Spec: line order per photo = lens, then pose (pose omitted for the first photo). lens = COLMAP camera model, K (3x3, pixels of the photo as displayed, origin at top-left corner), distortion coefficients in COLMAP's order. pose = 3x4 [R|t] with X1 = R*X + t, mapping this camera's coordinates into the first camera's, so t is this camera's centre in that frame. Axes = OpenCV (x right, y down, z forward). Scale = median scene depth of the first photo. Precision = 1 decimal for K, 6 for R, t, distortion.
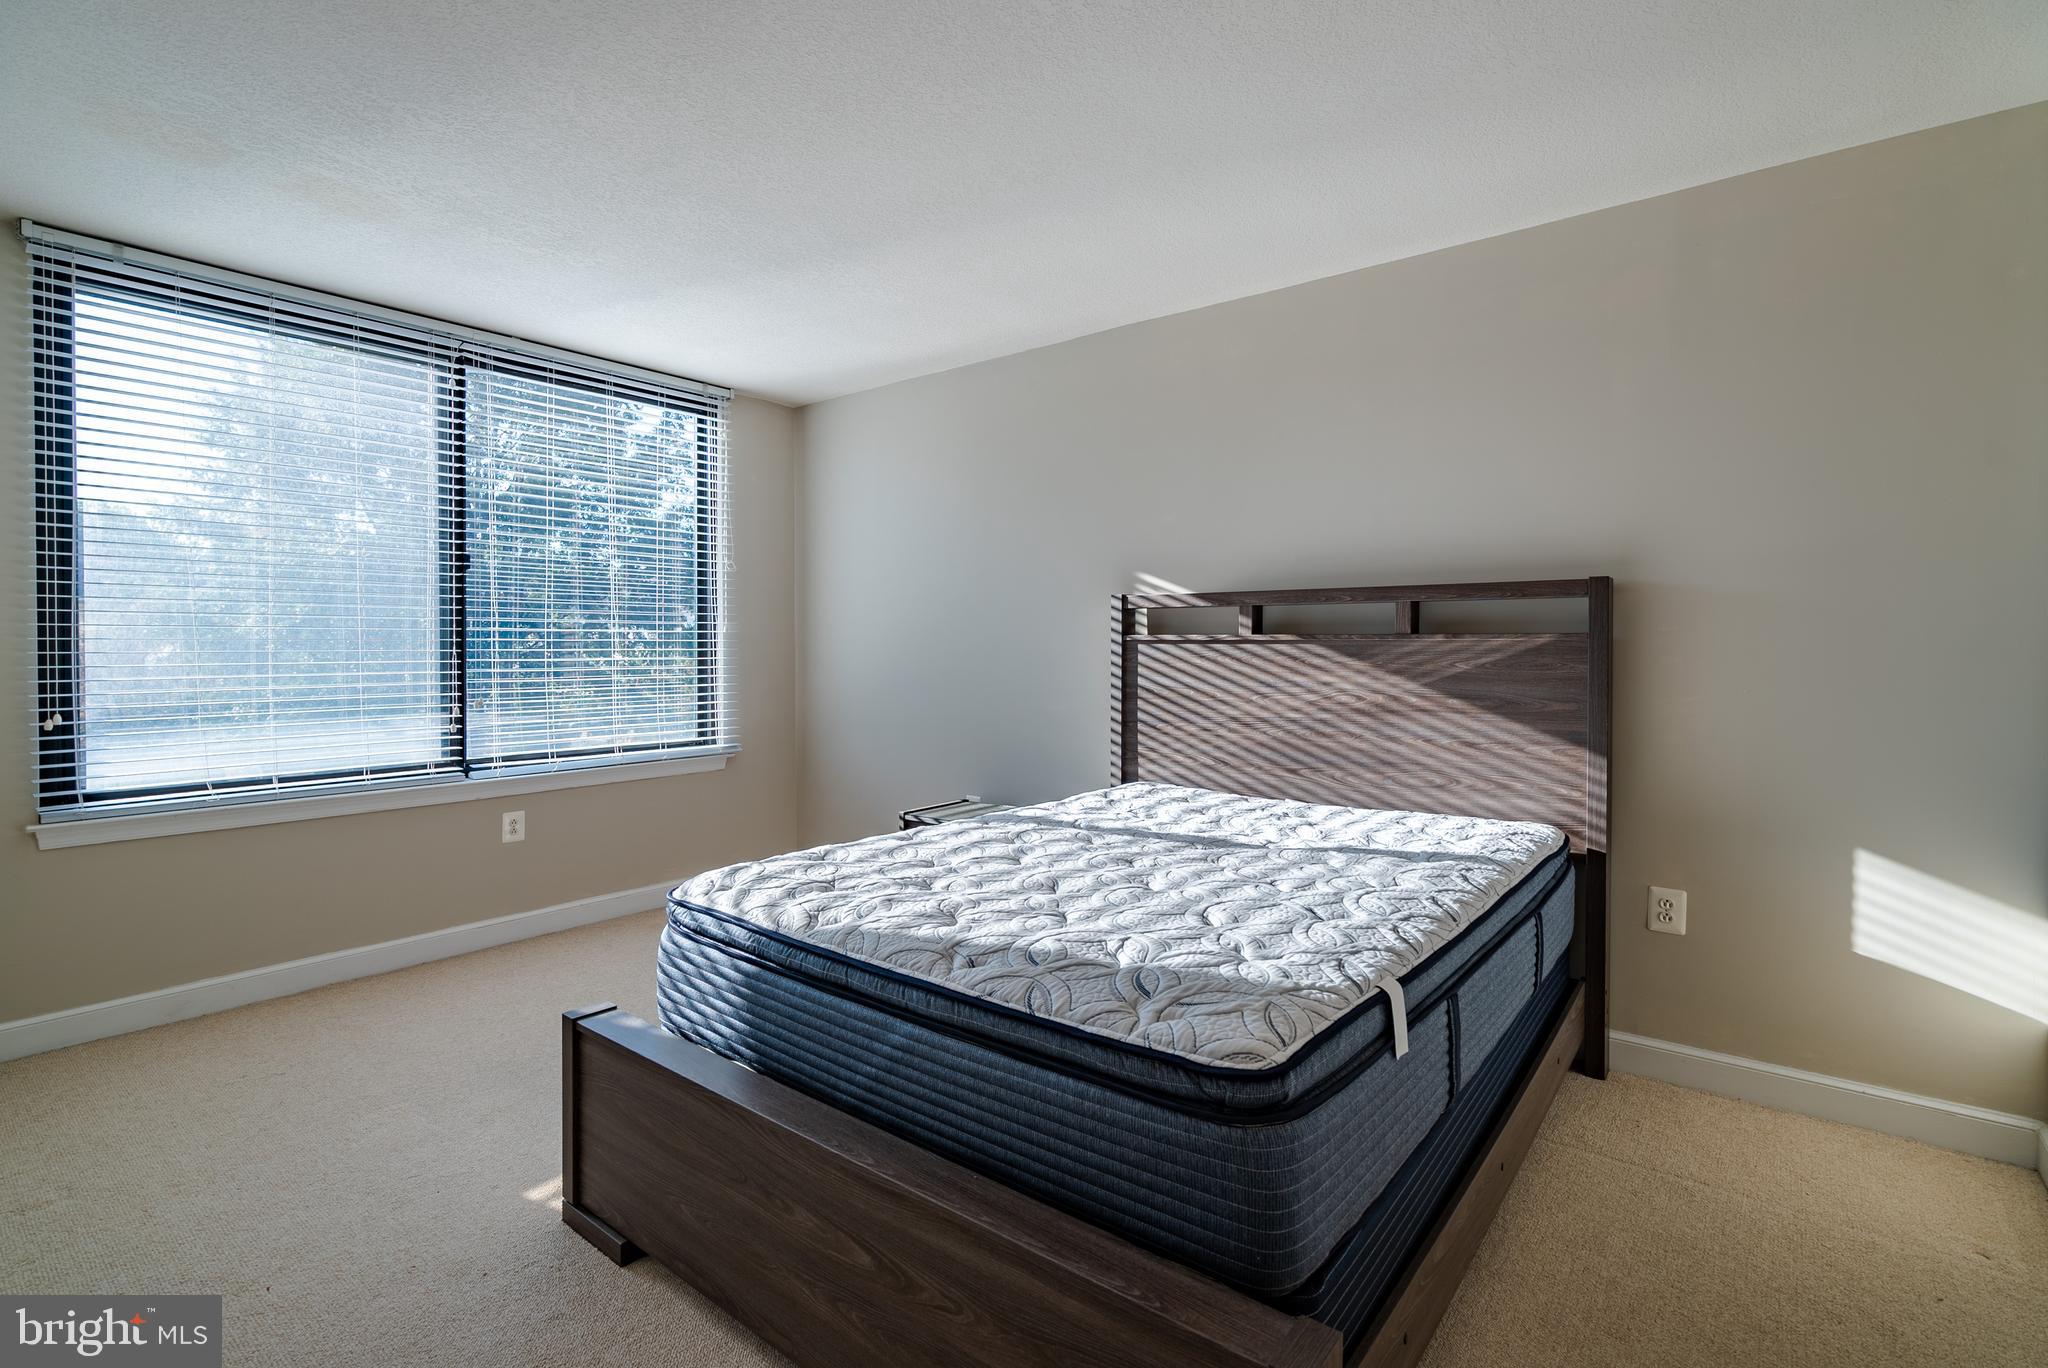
lens RADIAL K [[945.5, 0, 1013.5], [0, 945.5, 662.7], [0, 0, 1]] dist [-0.001704, -0.000132]
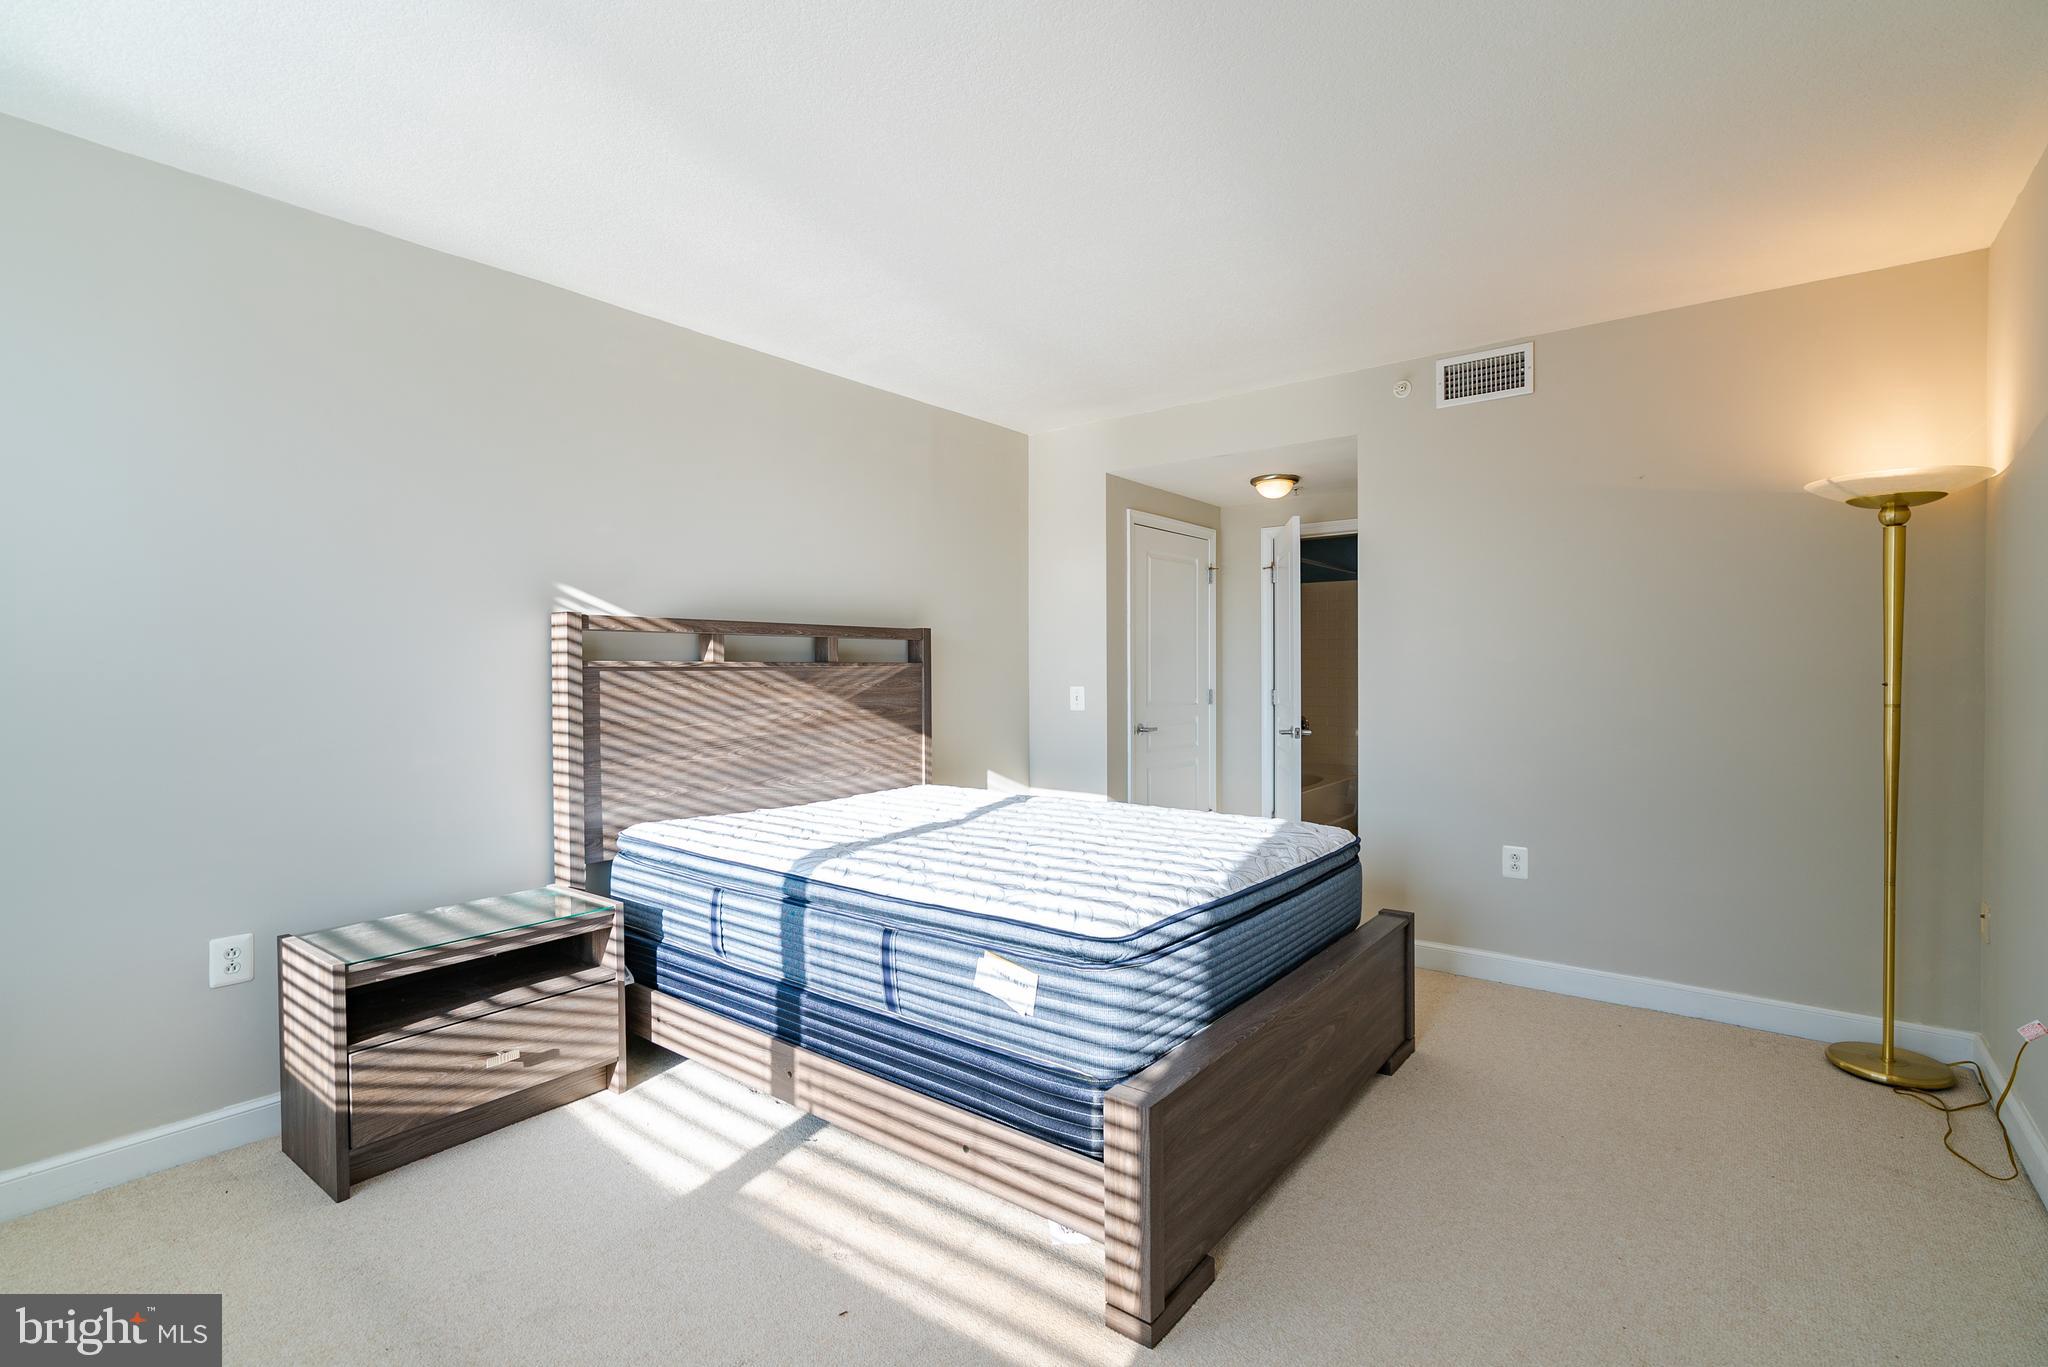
lens RADIAL K [[945.5, 0, 1013.5], [0, 945.5, 662.2], [0, 0, 1]] dist [-0.001704, -0.000132]
pose [[-0.025863, 0.009159, 0.999624, -0.848625], [0.021717, 0.999727, -0.008598, -0.013268], [-0.999430, 0.021487, -0.026055, 0.735097]]
